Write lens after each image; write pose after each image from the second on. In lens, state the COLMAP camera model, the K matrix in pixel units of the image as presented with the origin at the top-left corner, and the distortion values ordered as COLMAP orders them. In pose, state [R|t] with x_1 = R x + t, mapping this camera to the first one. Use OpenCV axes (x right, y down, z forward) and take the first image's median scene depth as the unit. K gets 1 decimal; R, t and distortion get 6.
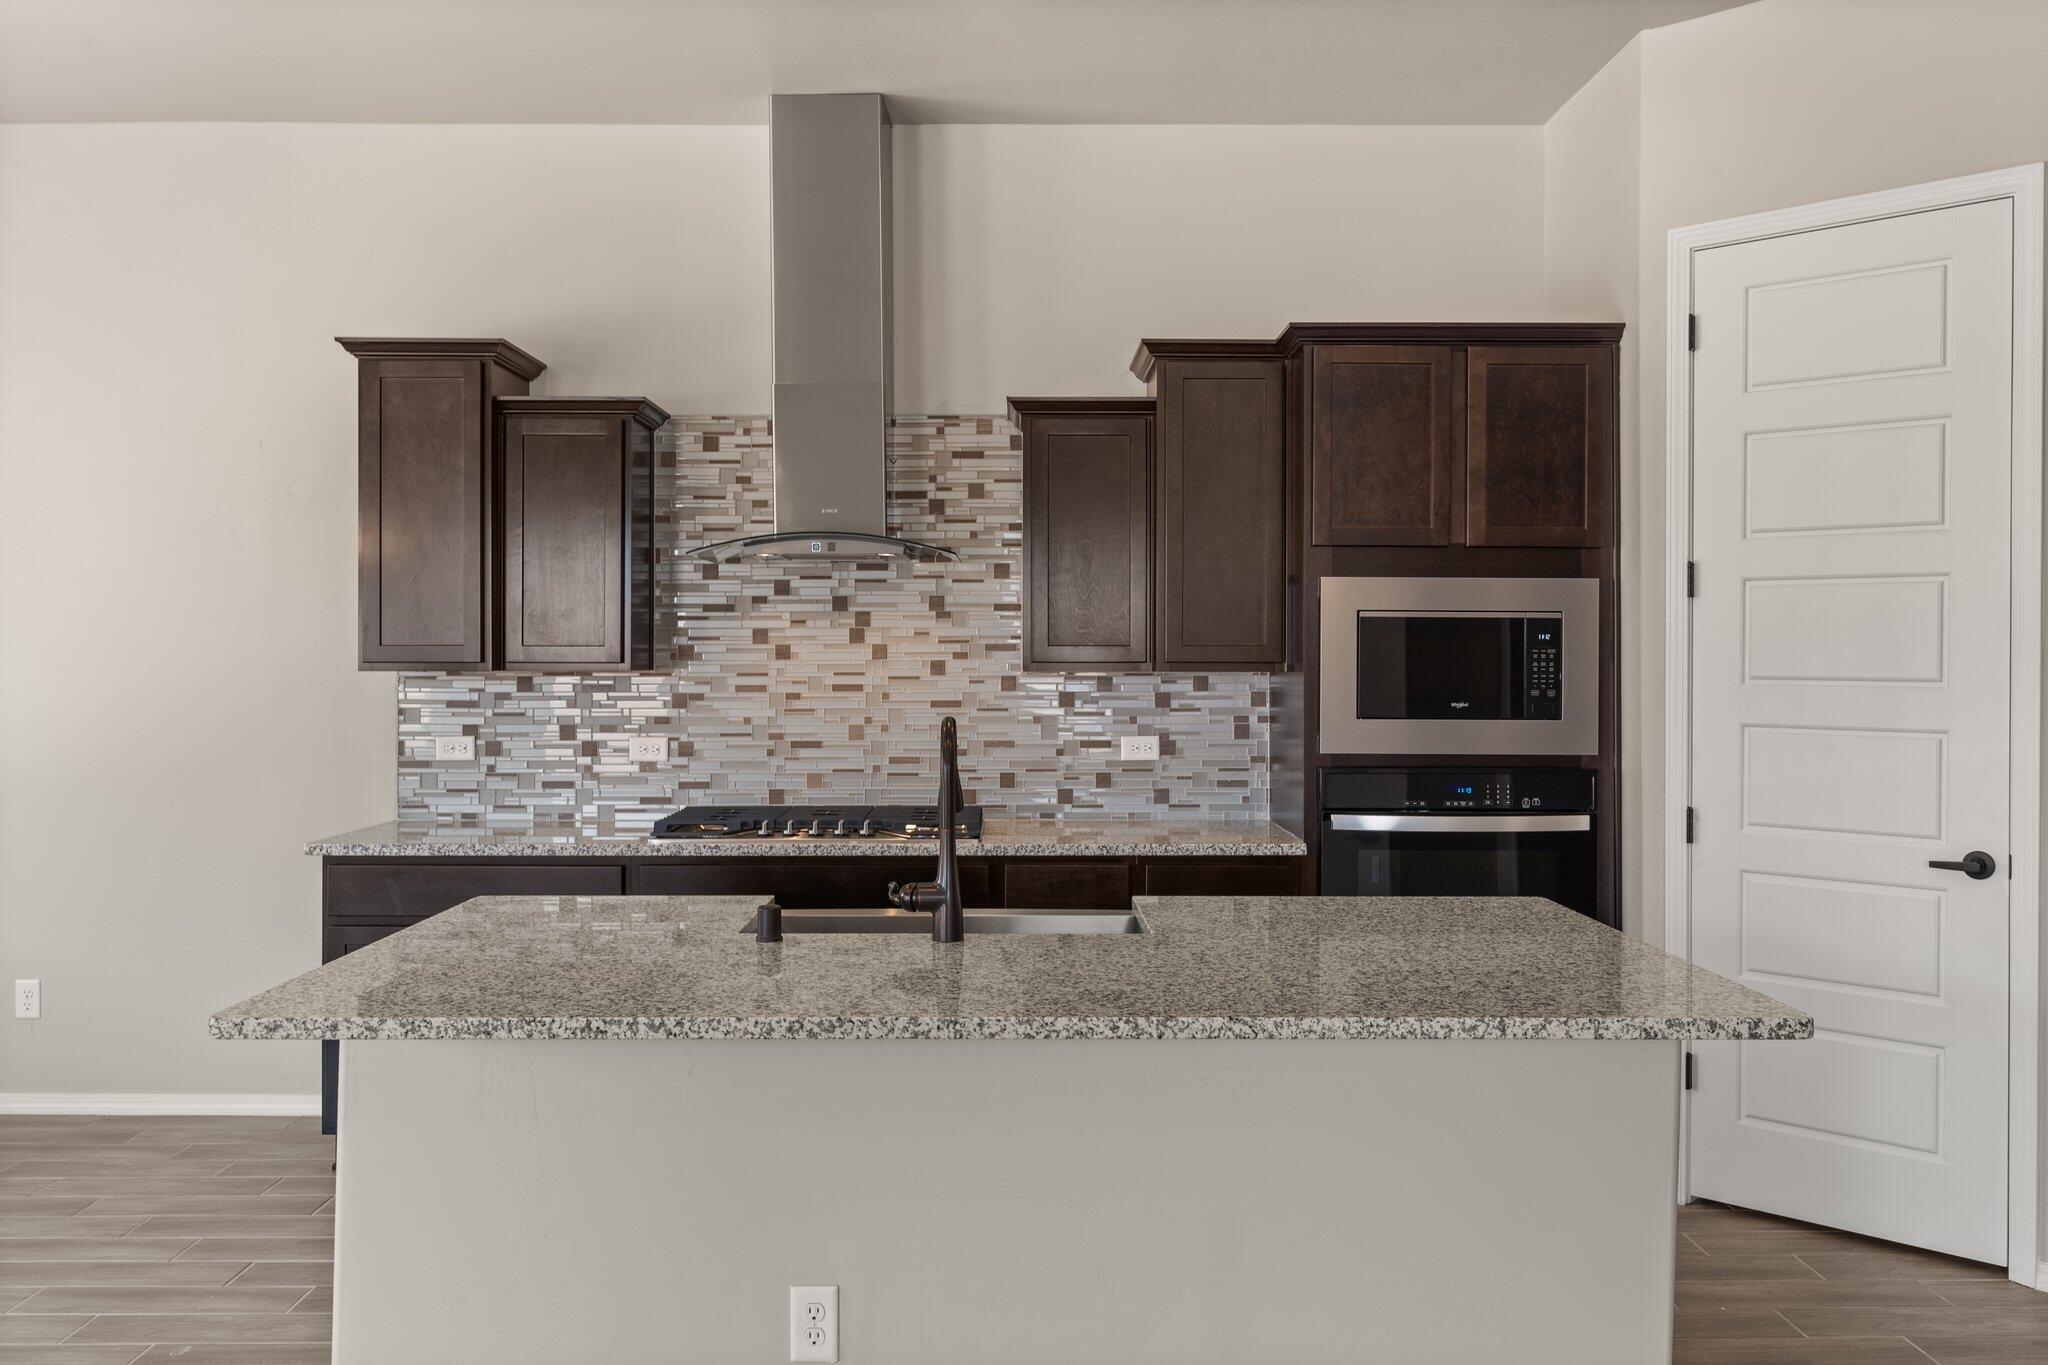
lens RADIAL K [[1571.5, 0, 1019.2], [0, 1571.5, 667.5], [0, 0, 1]] dist [0.003285, -0.004304]
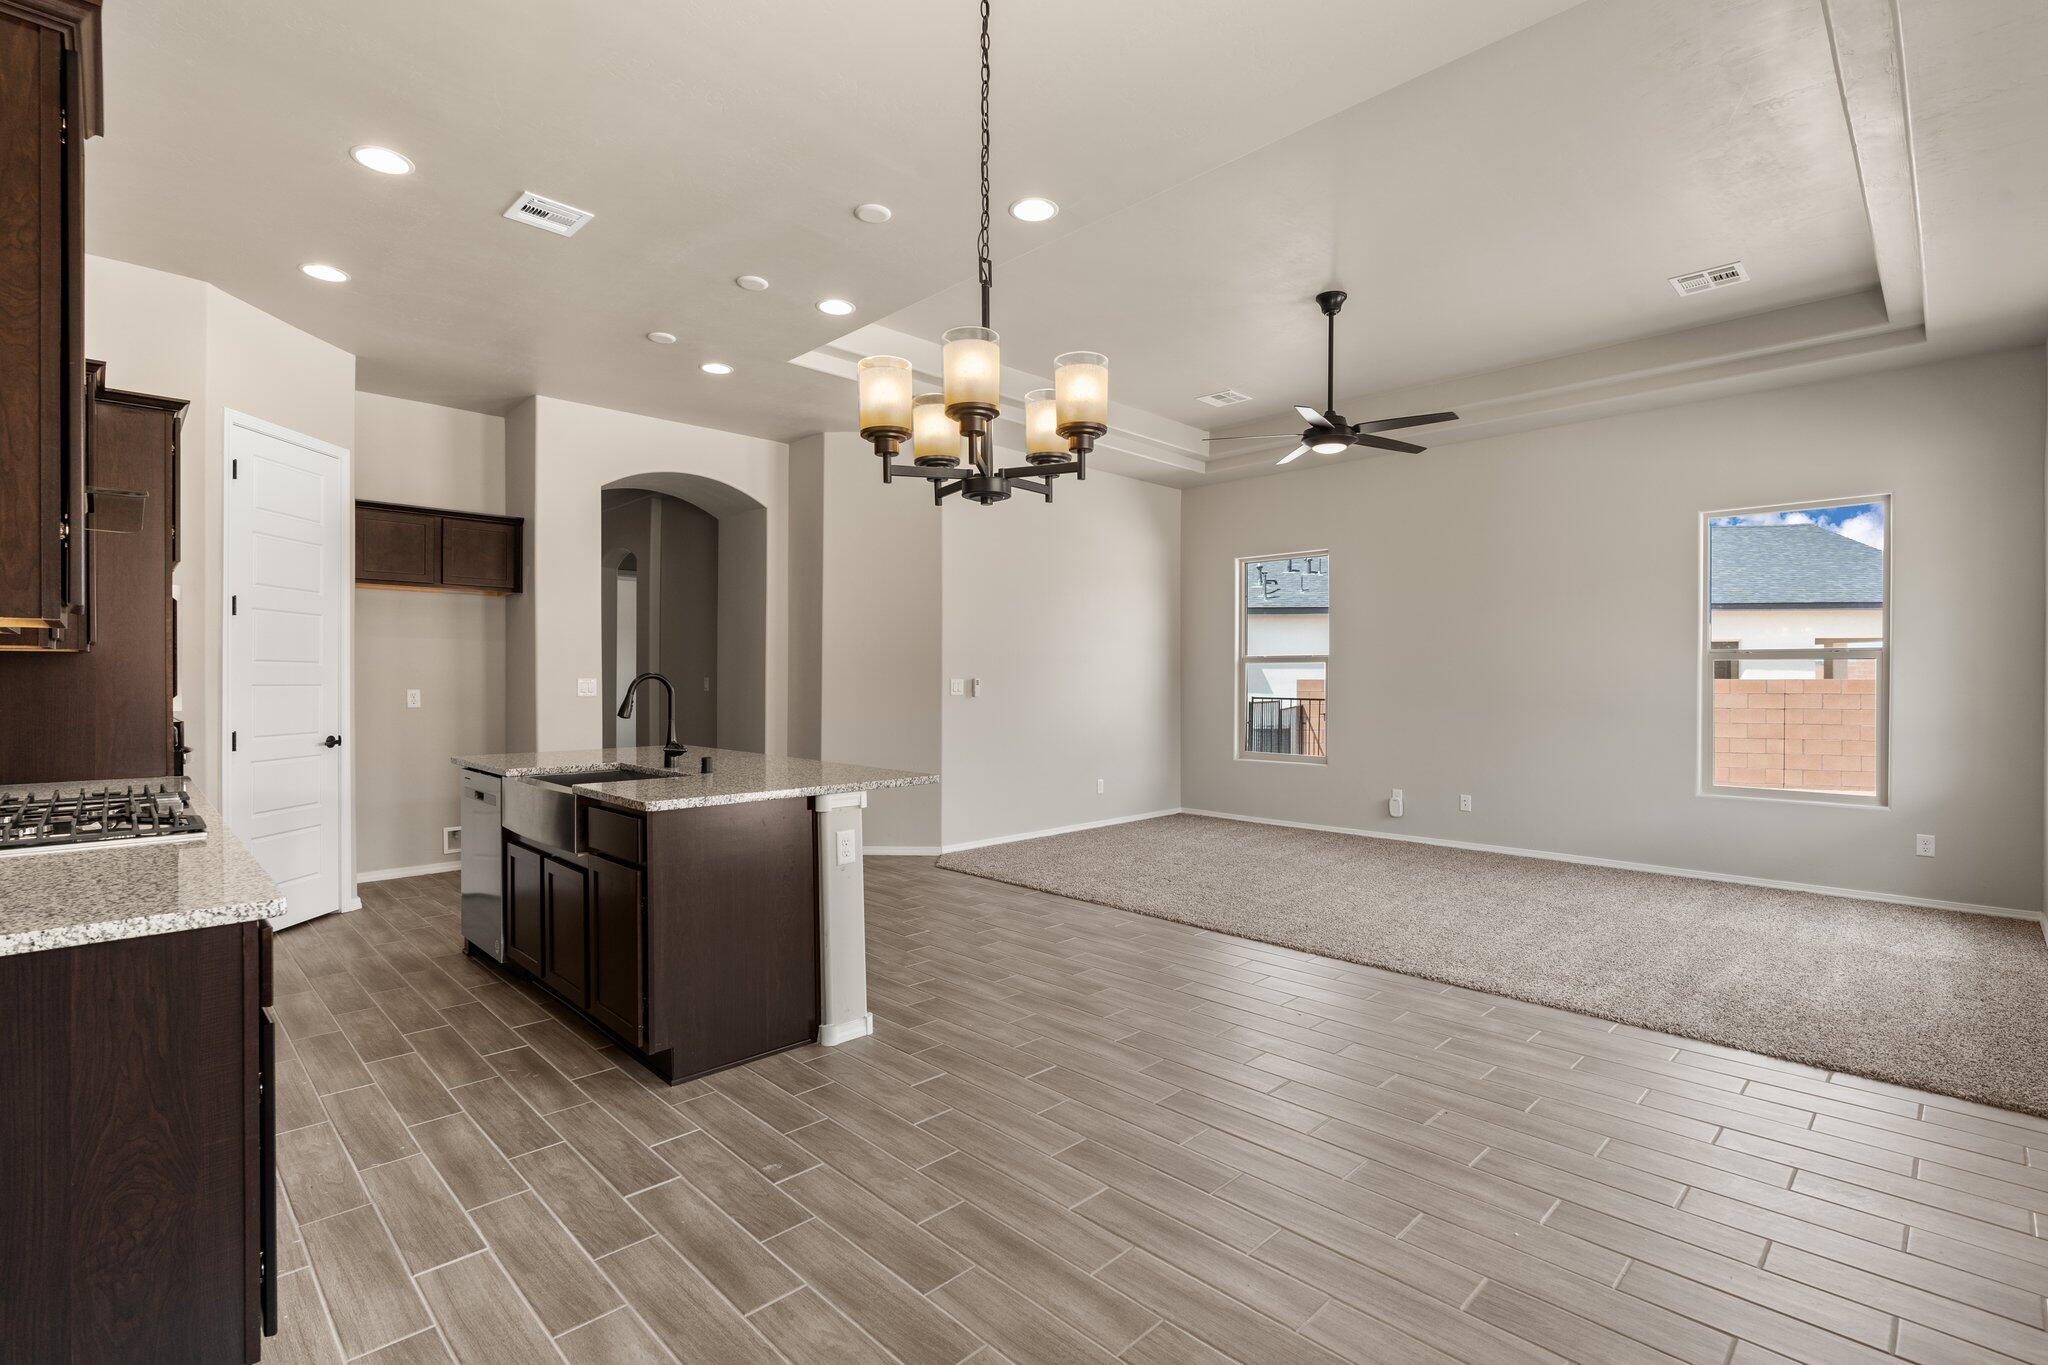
lens RADIAL K [[941.6, 0, 1005.0], [0, 941.6, 683.1], [0, 0, 1]] dist [-0.005019, -0.001328]
pose [[-0.683340, -0.006899, 0.730068, -0.804116], [0.002417, 0.999928, 0.011712, 0.019036], [-0.730096, 0.009768, -0.683274, 0.908839]]
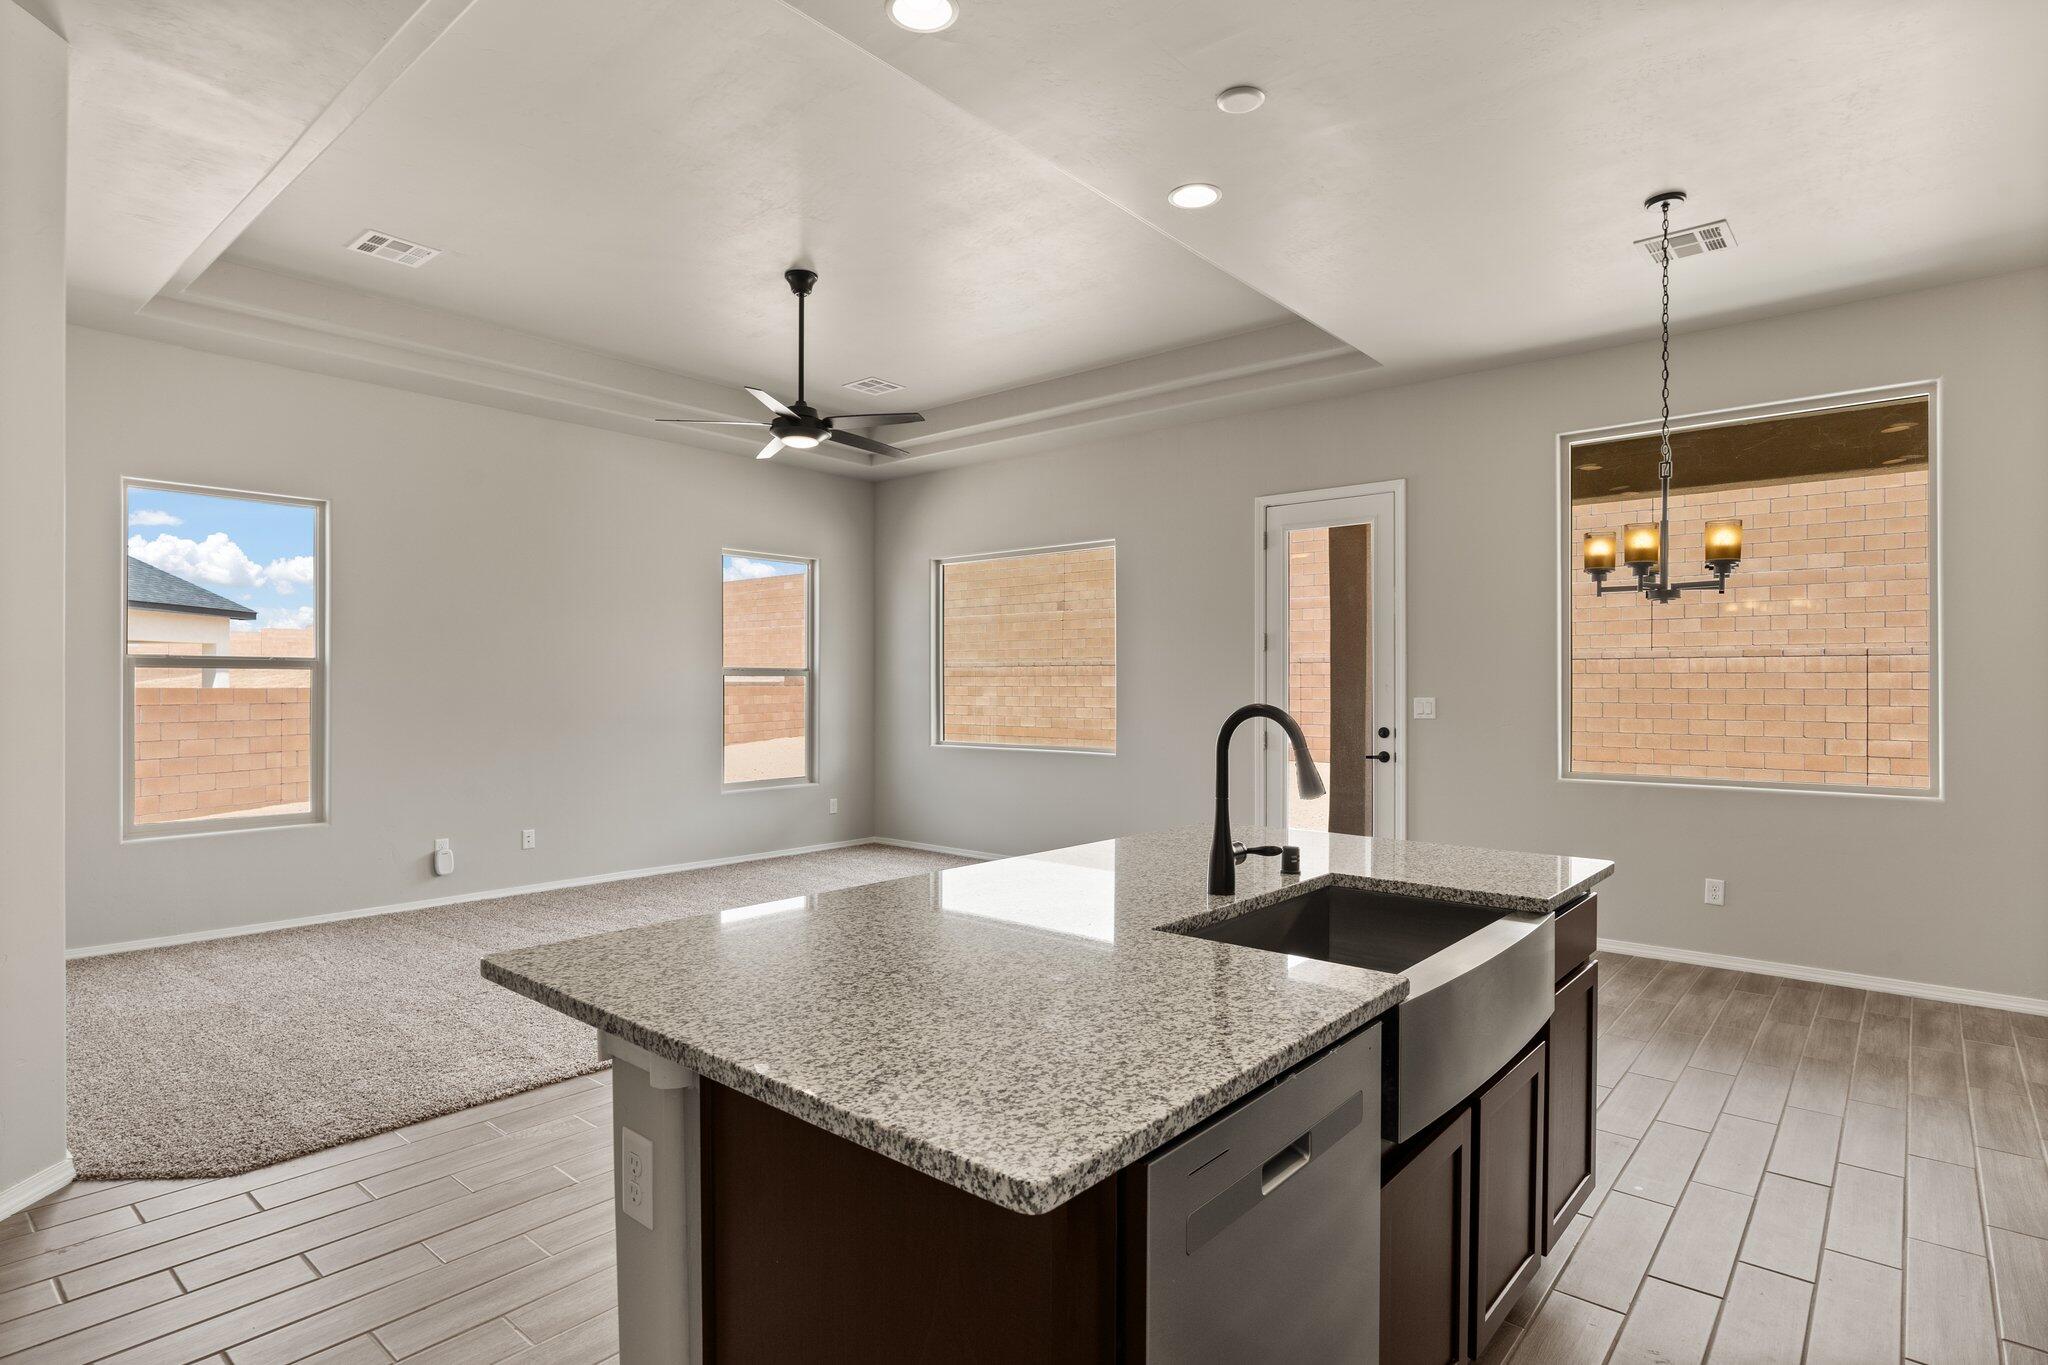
lens RADIAL K [[1060.4, 0, 1009.5], [0, 1060.4, 682.2], [0, 0, 1]] dist [-0.008816, 0.004412]
pose [[-0.663029, -0.005358, -0.748574, 0.370720], [-0.009083, 0.999958, 0.000887, 0.010065], [0.748538, 0.007387, -0.663050, 0.799374]]
